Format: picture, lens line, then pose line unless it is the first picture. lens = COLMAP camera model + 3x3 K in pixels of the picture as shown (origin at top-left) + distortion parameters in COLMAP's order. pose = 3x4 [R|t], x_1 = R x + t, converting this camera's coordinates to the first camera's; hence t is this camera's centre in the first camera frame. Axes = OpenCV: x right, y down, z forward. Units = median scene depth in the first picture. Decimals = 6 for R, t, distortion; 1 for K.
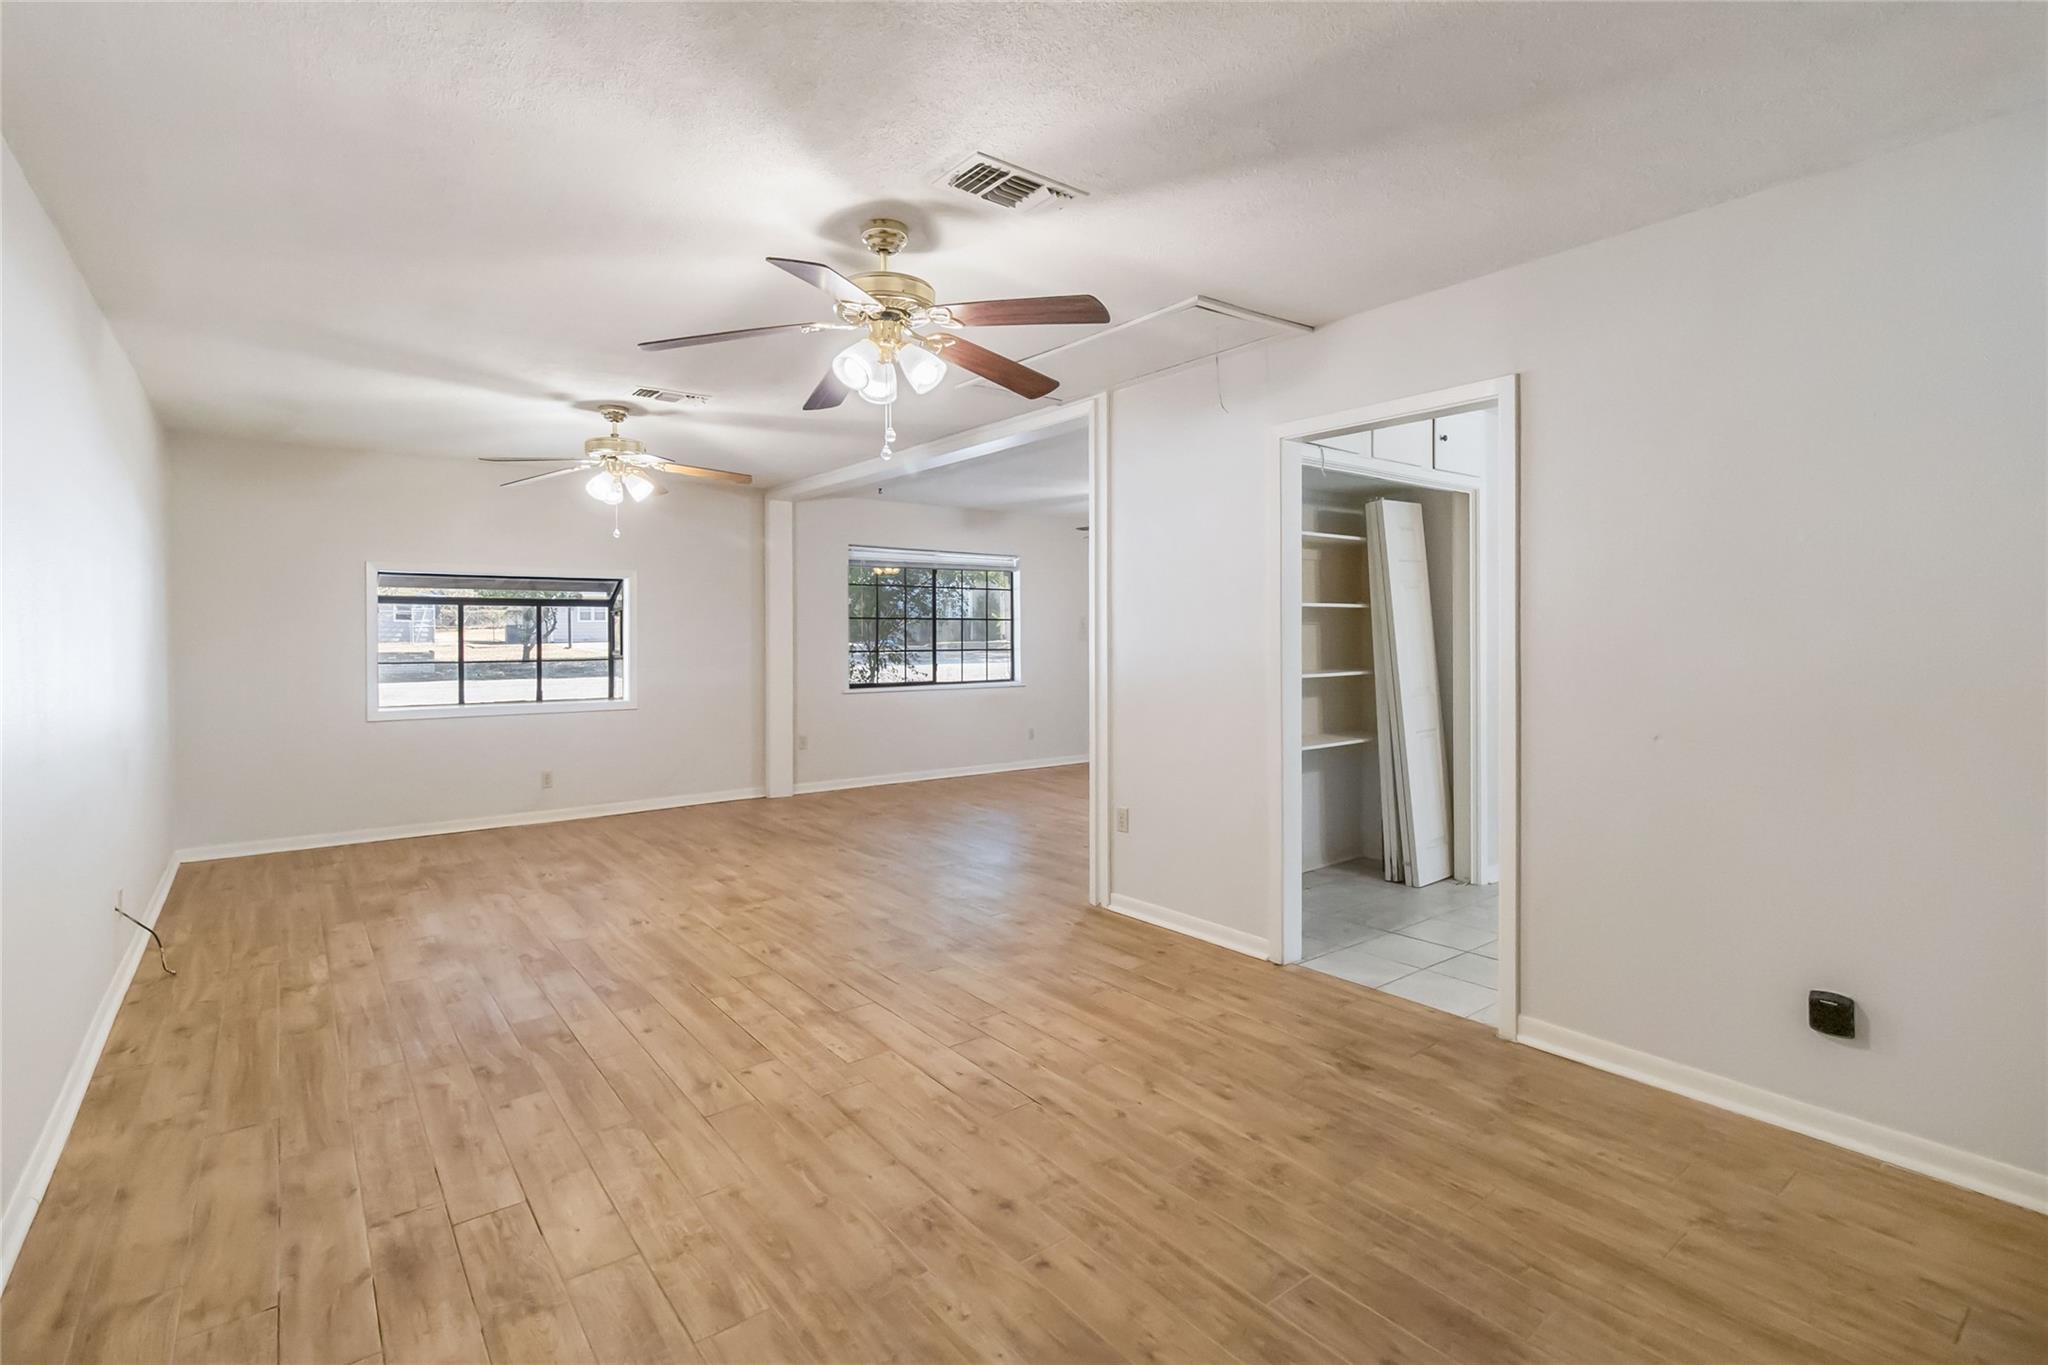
lens RADIAL K [[955.0, 0, 1022.6], [0, 955.0, 642.5], [0, 0, 1]] dist [0.002012, -0.000172]
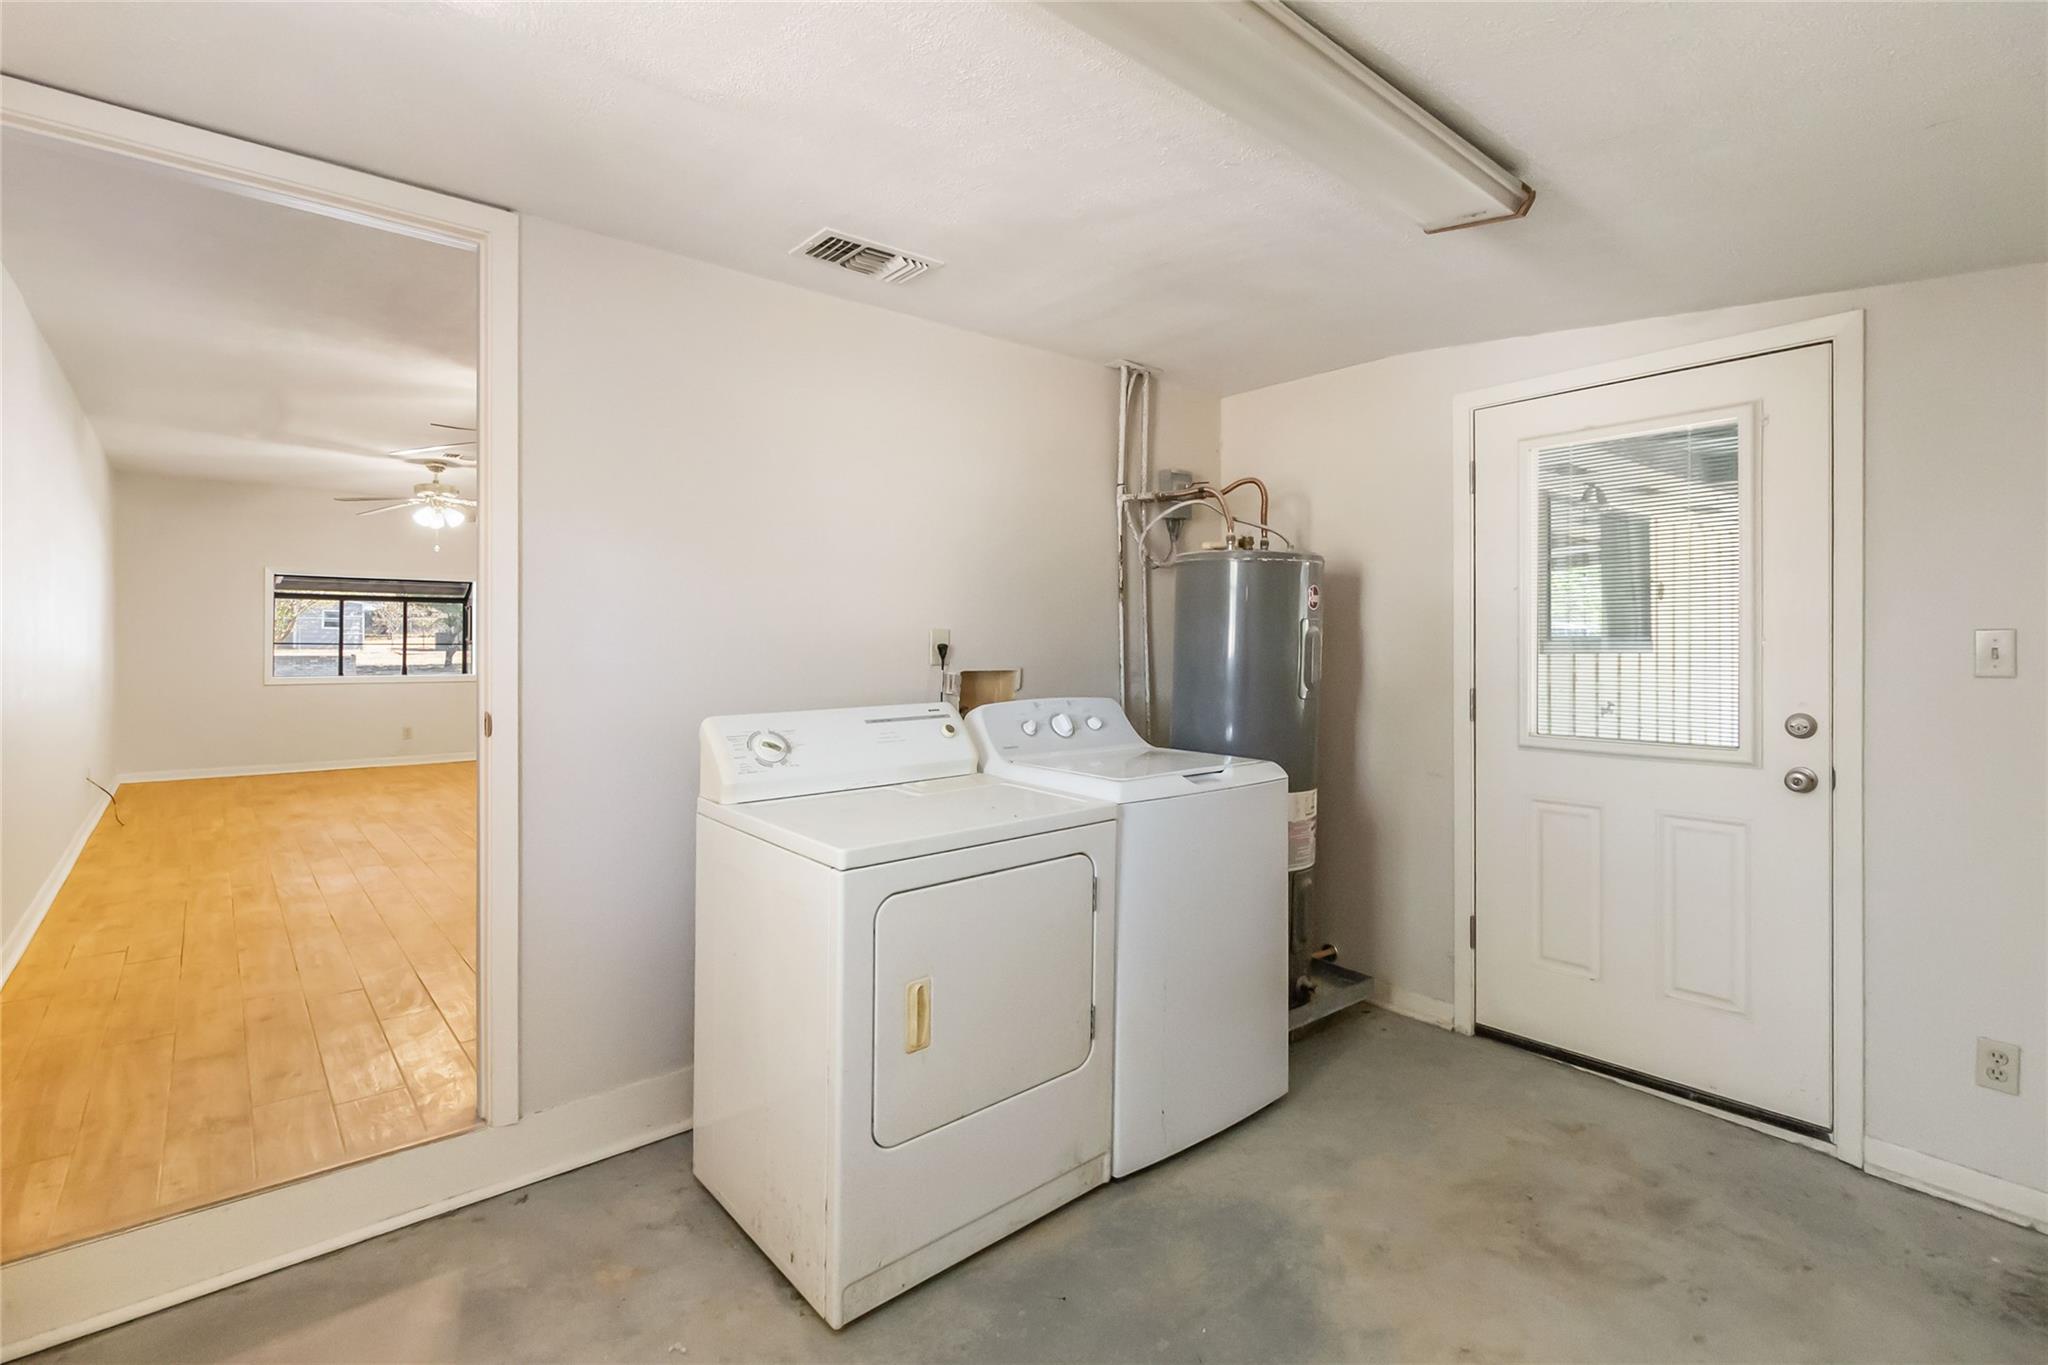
lens RADIAL K [[947.1, 0, 1023.4], [0, 947.1, 660.2], [0, 0, 1]] dist [0.001971, -0.000382]
pose [[0.998824, 0.011235, 0.047174, 0.491407], [-0.011062, 0.999931, -0.003942, 0.063639], [-0.047215, 0.003416, 0.998879, -0.595865]]
